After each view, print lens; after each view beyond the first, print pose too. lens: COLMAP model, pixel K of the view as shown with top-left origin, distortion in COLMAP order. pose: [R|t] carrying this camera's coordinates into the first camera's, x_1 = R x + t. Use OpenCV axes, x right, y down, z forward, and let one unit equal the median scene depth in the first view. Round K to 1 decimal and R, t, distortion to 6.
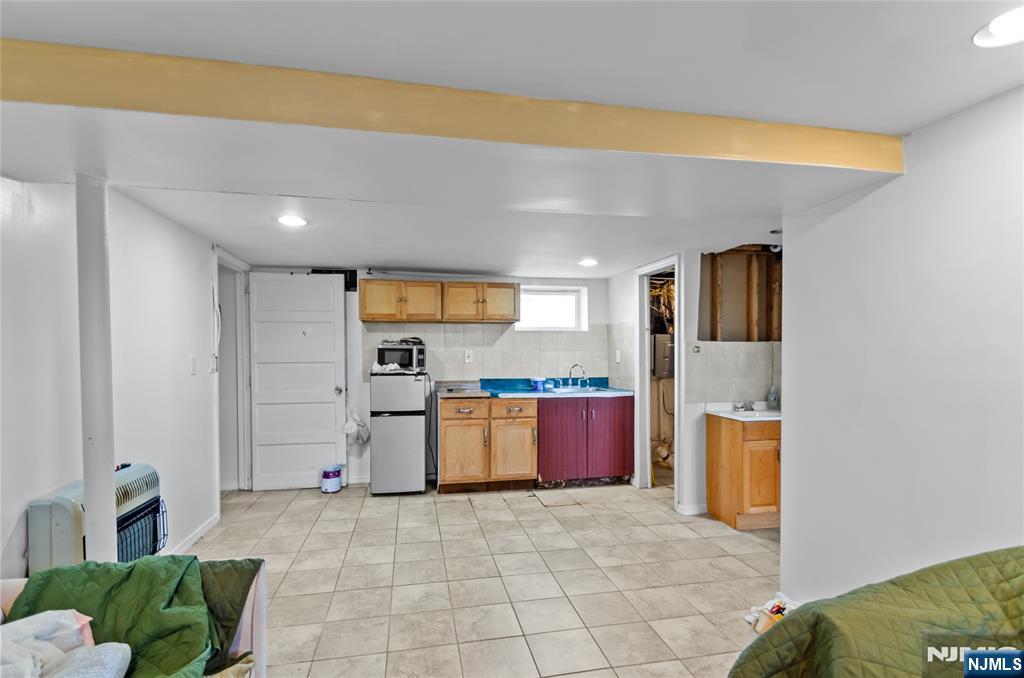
lens RADIAL K [[502.3, 0, 512.5], [0, 502.3, 359.4], [0, 0, 1]] dist [0.000380, 0.000285]
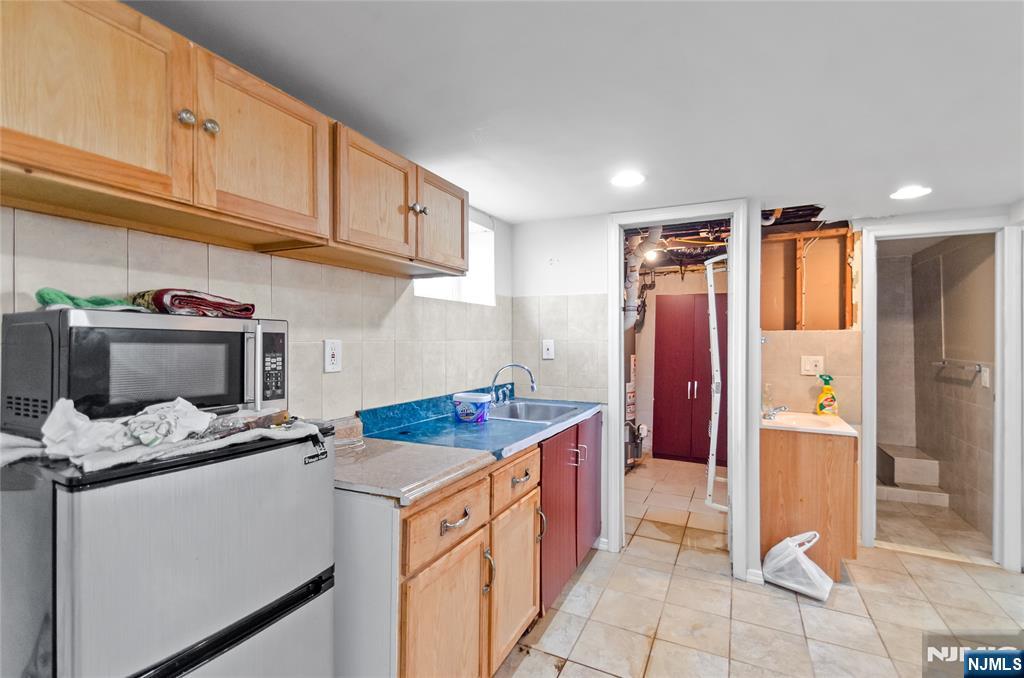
lens RADIAL K [[454.0, 0, 517.4], [0, 454.0, 340.8], [0, 0, 1]] dist [-0.002003, -0.000517]
pose [[0.610066, 0.001020, 0.792350, -0.303767], [0.003932, 0.999983, -0.004315, -0.015810], [-0.792341, 0.005748, 0.610052, 0.765821]]
